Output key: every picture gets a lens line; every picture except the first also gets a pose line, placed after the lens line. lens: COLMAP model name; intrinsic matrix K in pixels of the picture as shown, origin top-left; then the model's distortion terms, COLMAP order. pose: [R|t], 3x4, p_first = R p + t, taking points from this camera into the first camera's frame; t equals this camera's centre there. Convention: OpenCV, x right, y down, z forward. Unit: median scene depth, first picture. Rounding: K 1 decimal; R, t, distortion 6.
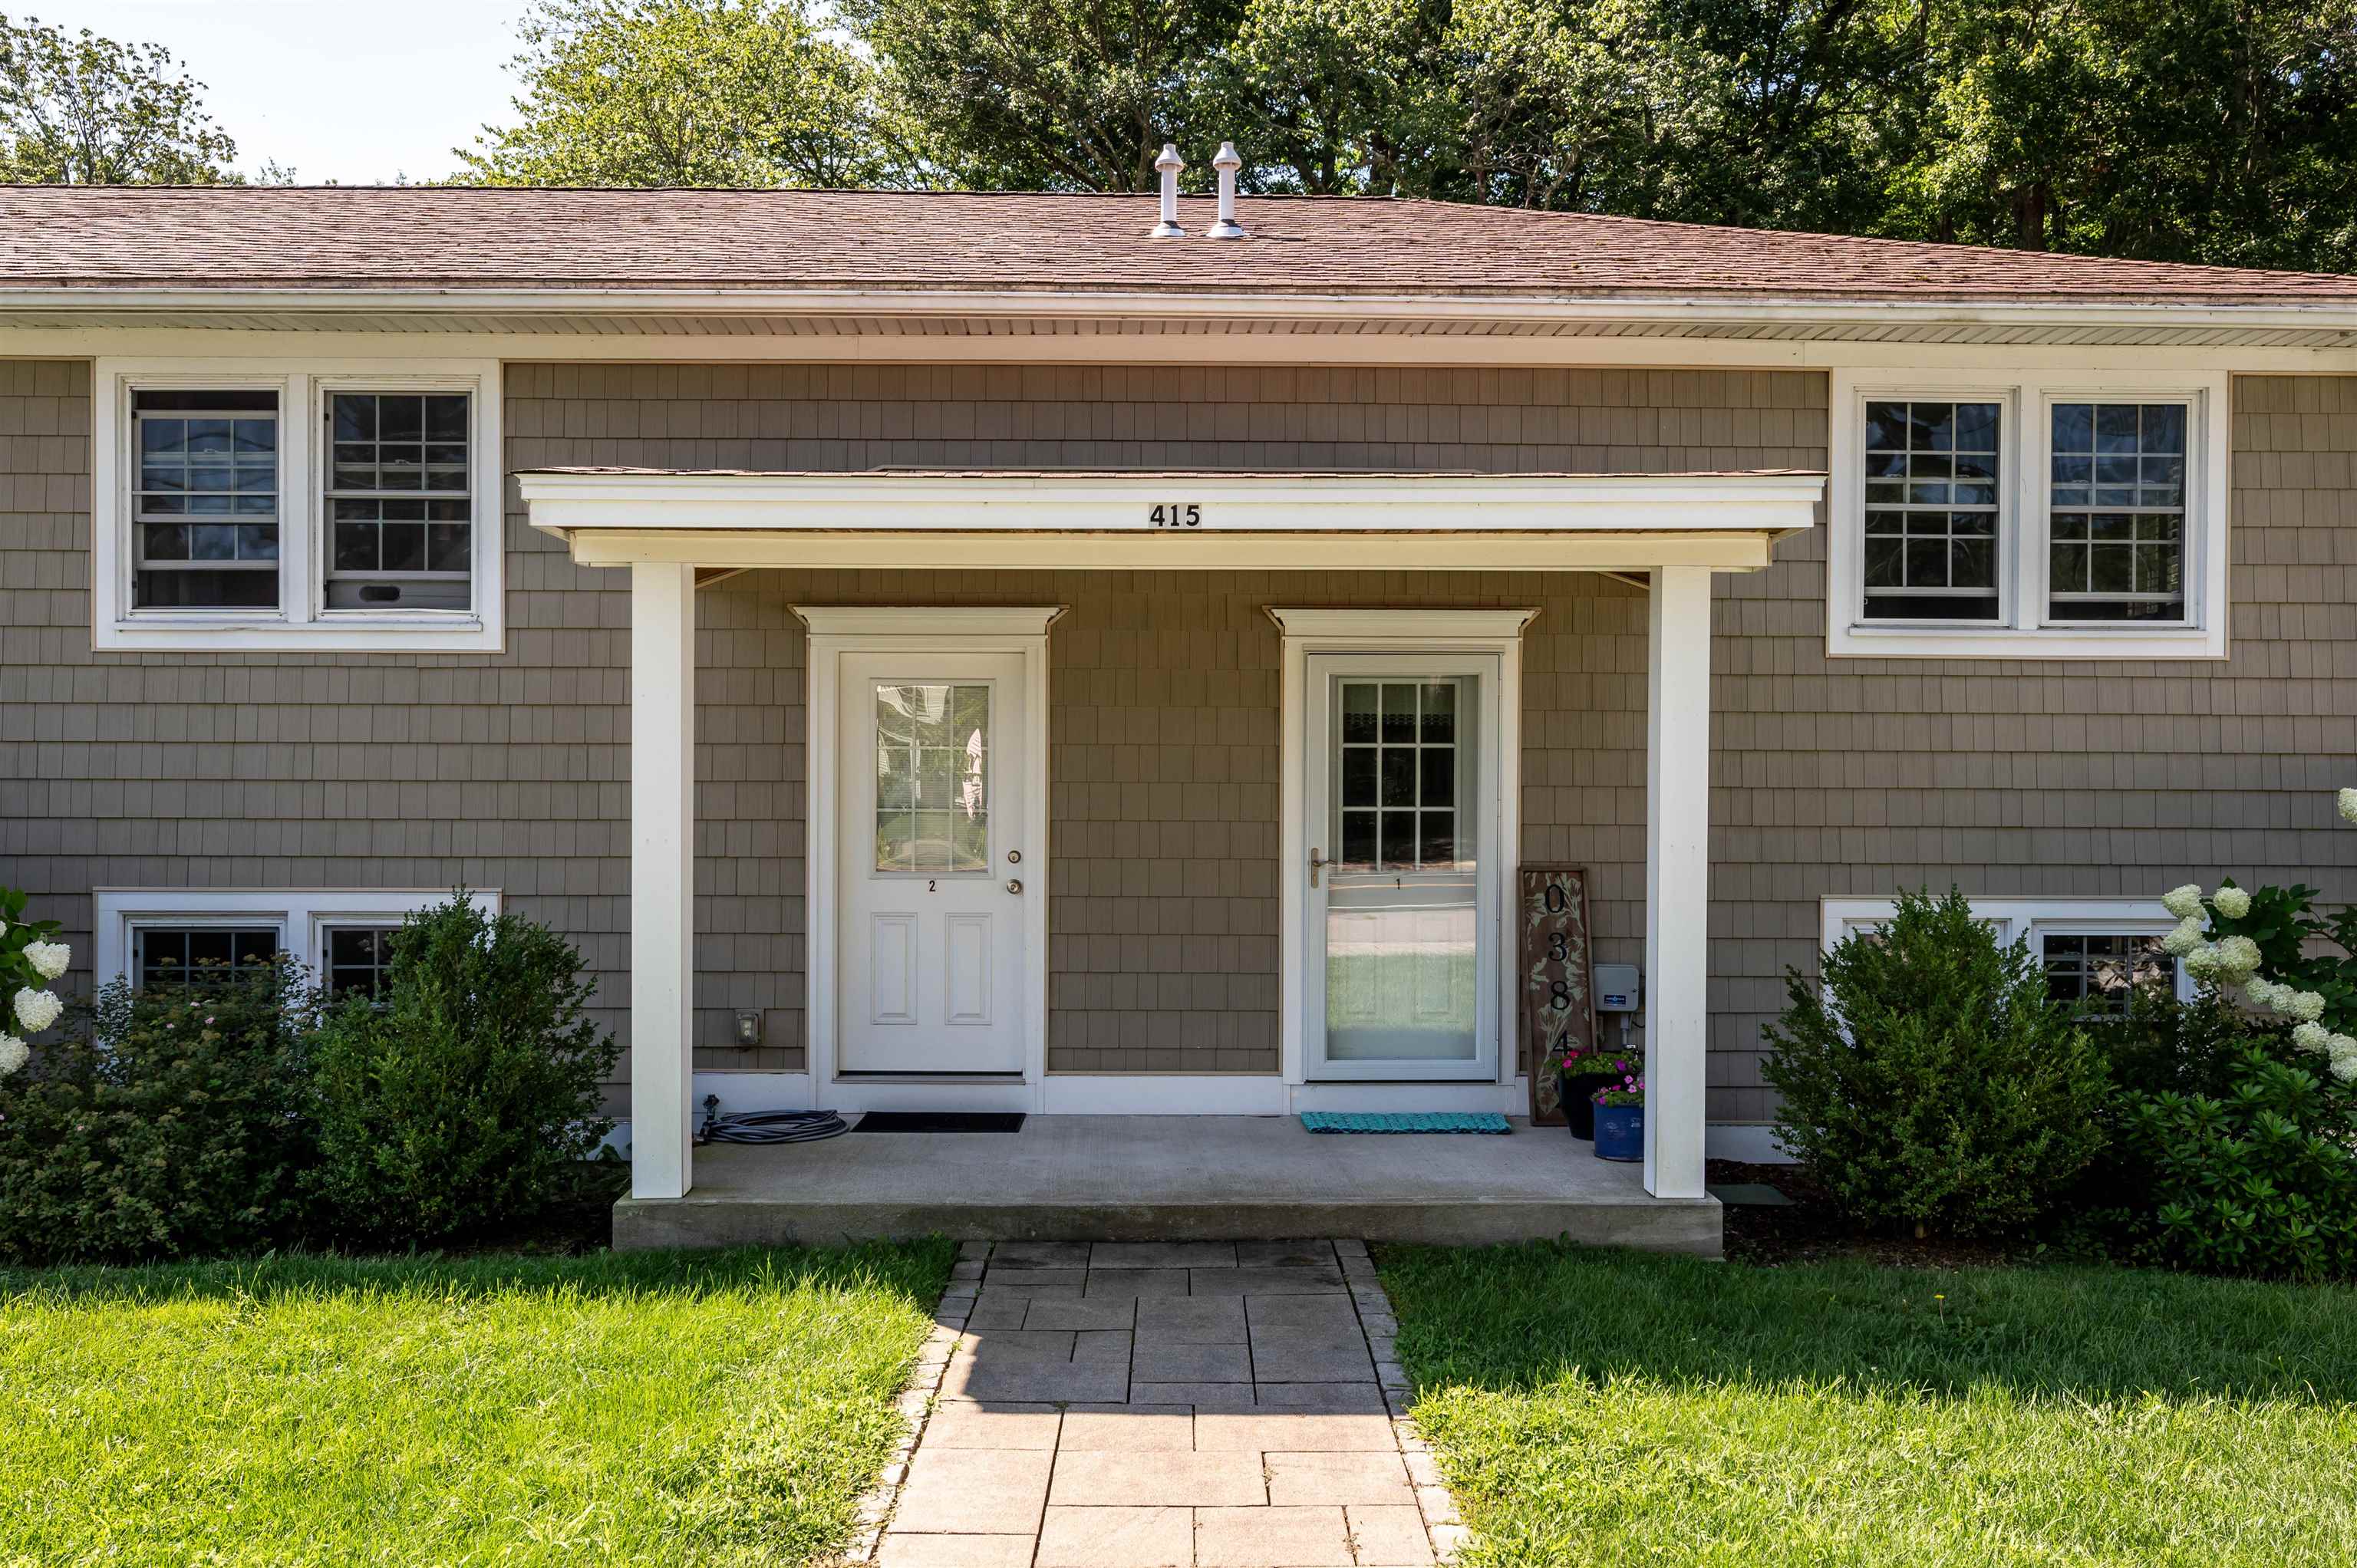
lens RADIAL K [[1678.6, 0, 1174.7], [0, 1678.6, 797.9], [0, 0, 1]] dist [-0.001654, 0.001855]
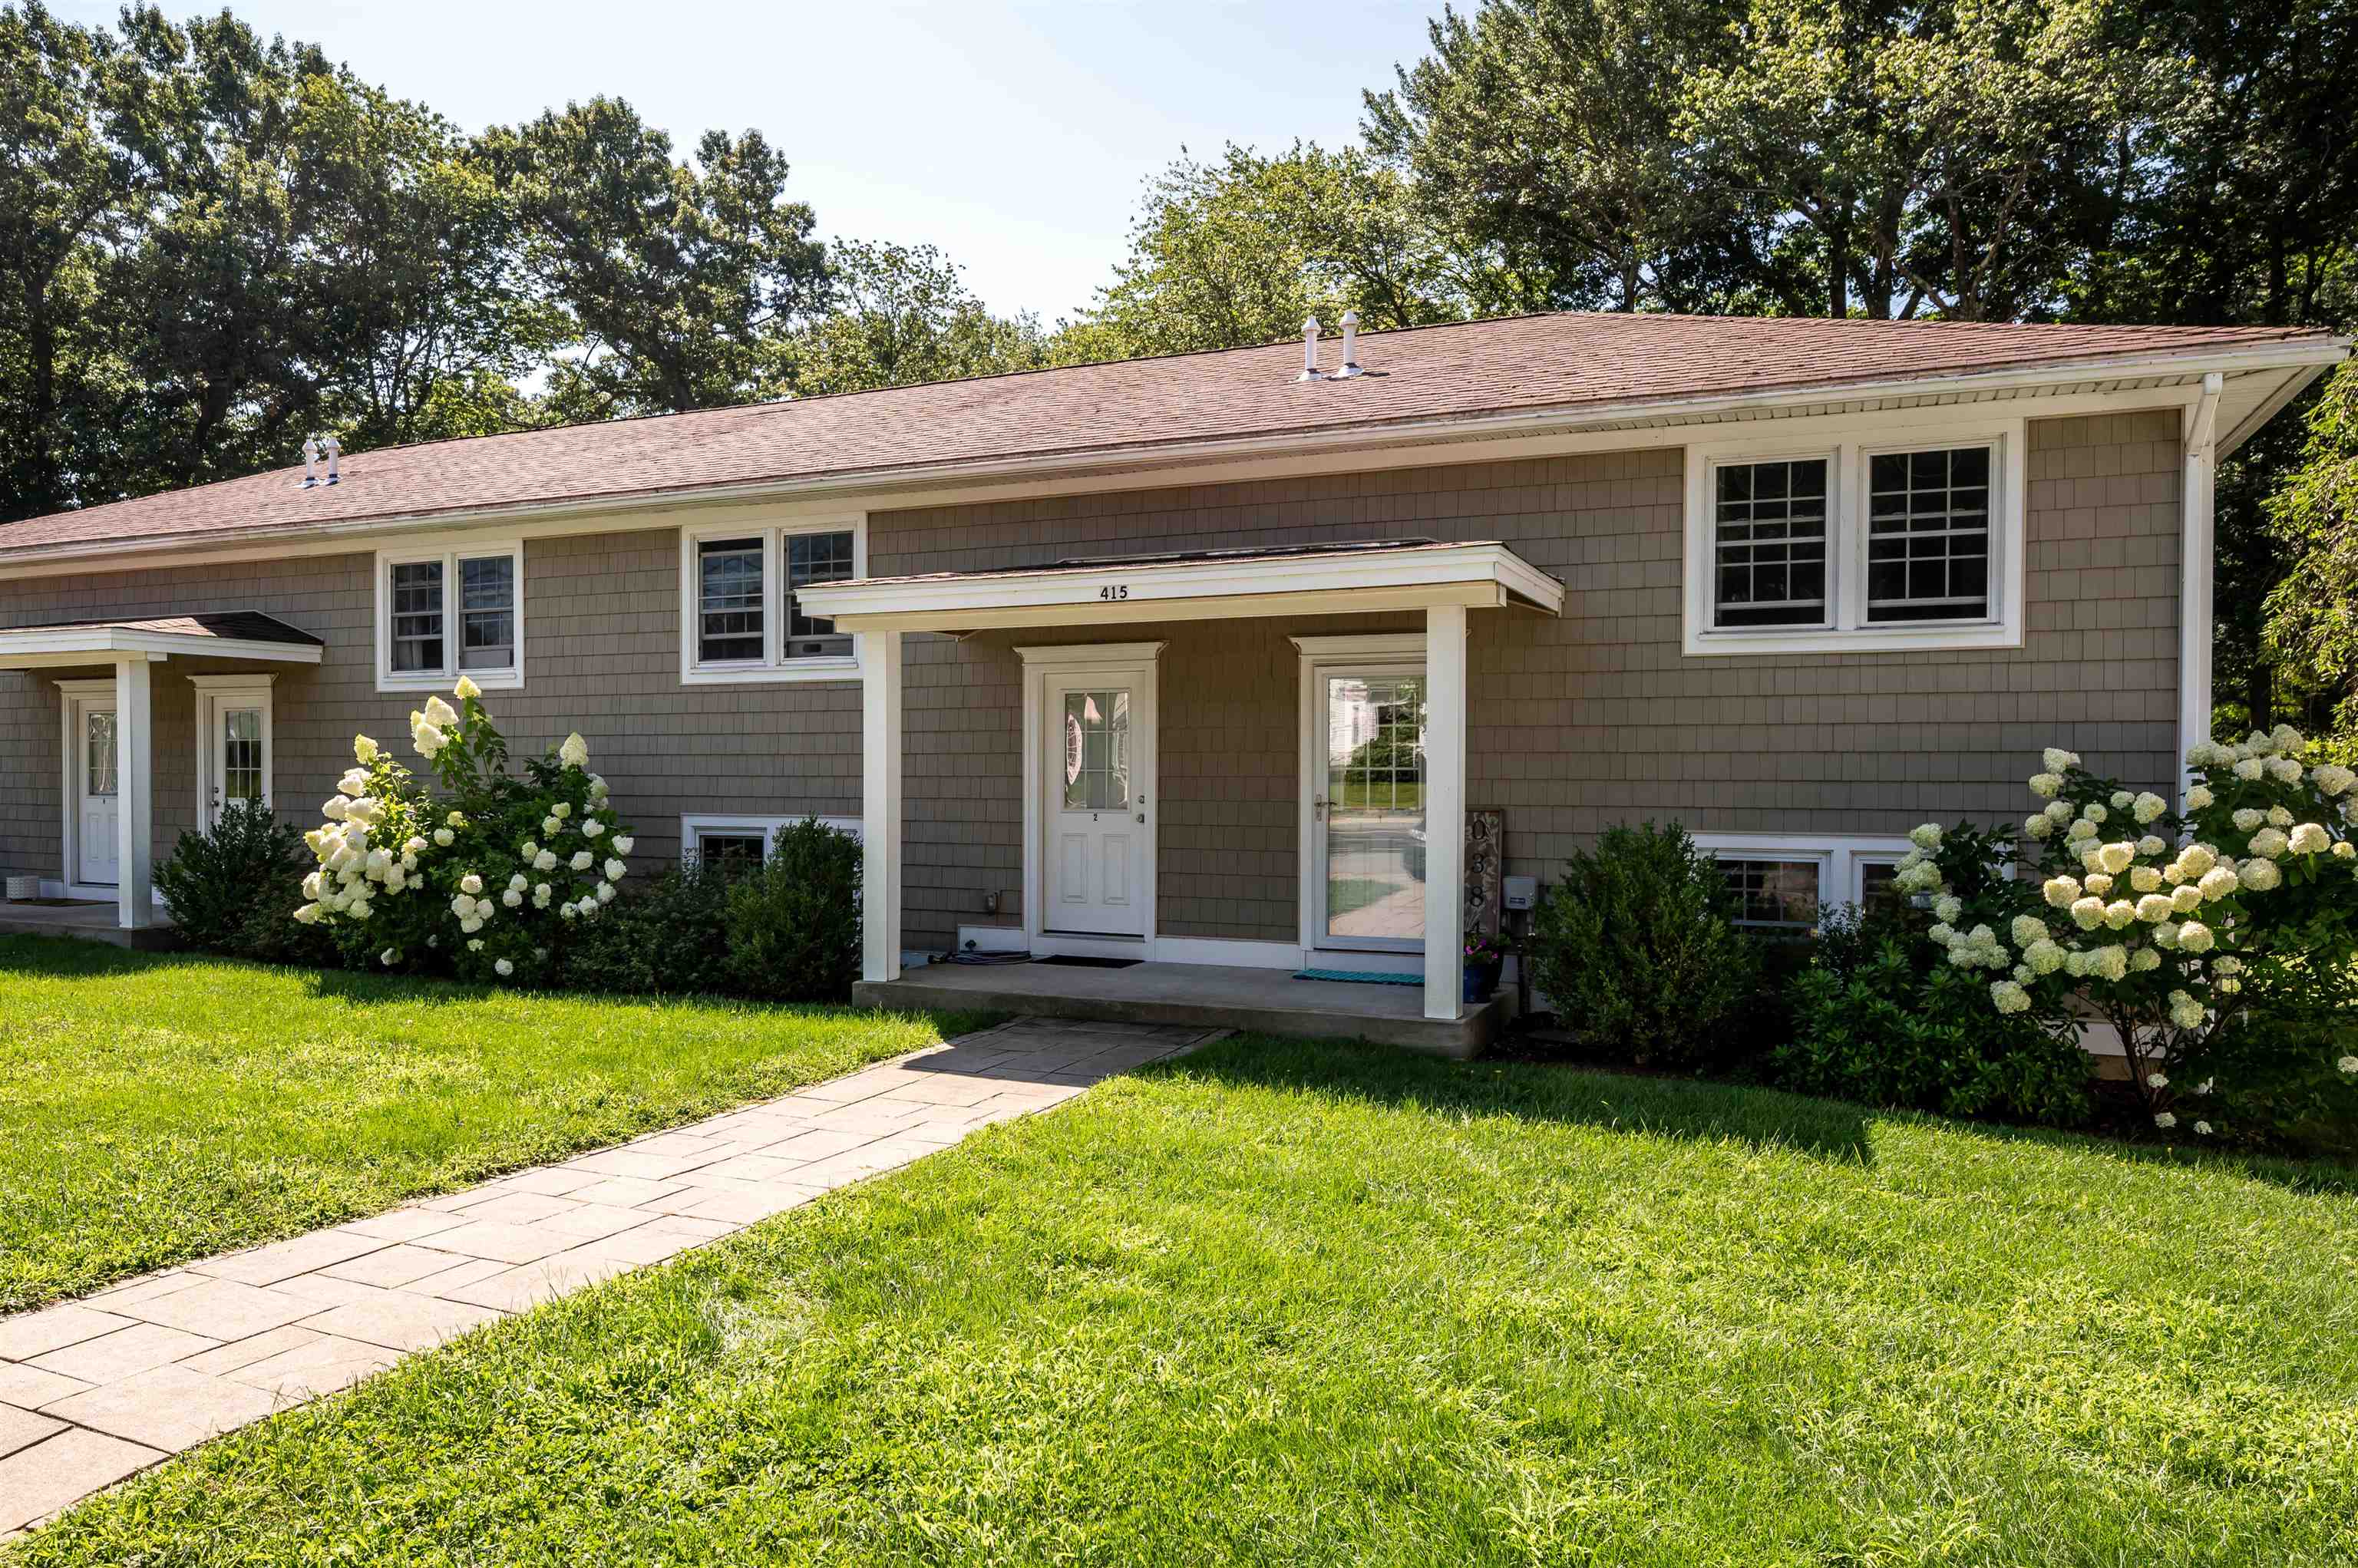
lens RADIAL K [[1348.9, 0, 1125.7], [0, 1348.9, 780.0], [0, 0, 1]] dist [0.001326, -0.000048]
pose [[0.923846, 0.000319, -0.382764, 0.388994], [0.000902, 0.999995, 0.003011, 0.013091], [0.382763, -0.003126, 0.923841, -0.190356]]
